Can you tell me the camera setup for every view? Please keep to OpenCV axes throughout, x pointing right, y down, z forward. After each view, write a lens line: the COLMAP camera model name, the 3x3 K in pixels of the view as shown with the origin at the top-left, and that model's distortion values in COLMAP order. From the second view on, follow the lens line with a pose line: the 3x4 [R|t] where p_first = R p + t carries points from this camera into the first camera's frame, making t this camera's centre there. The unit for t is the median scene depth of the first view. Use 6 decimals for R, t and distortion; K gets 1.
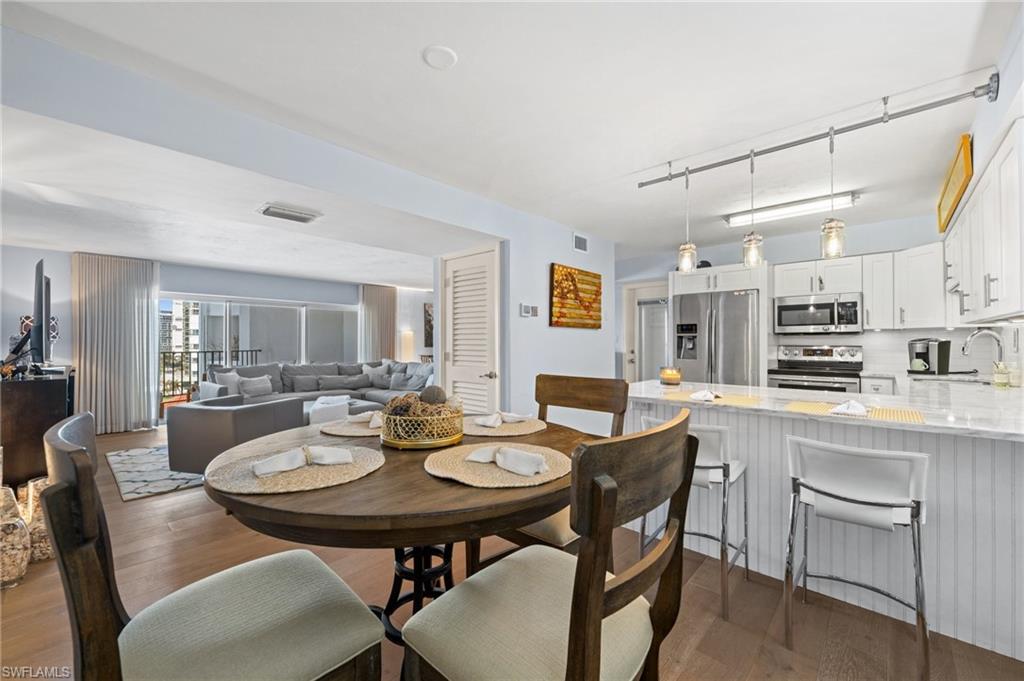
lens RADIAL K [[403.9, 0, 512.0], [0, 403.9, 340.5], [0, 0, 1]] dist [-0.001922, -0.000174]
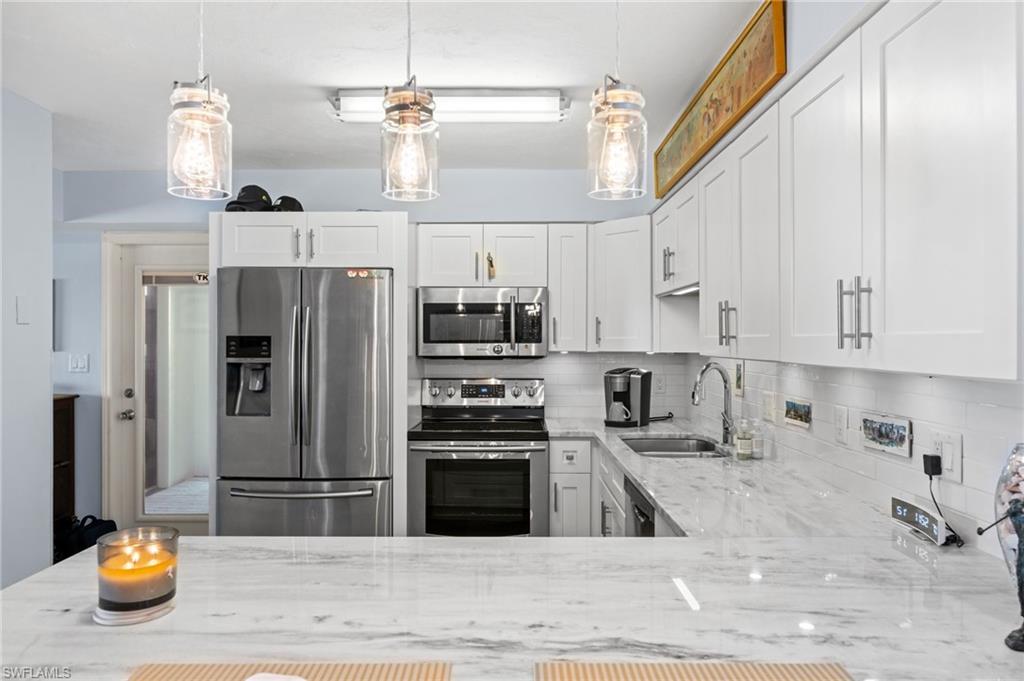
lens RADIAL K [[700.2, 0, 512.0], [0, 700.2, 340.5], [0, 0, 1]] dist [0.000866, 0.000352]
pose [[0.740004, 0.006451, 0.672572, 0.149224], [-0.003825, 0.999978, -0.005383, -0.036222], [-0.672592, 0.001411, 0.740012, 0.277147]]
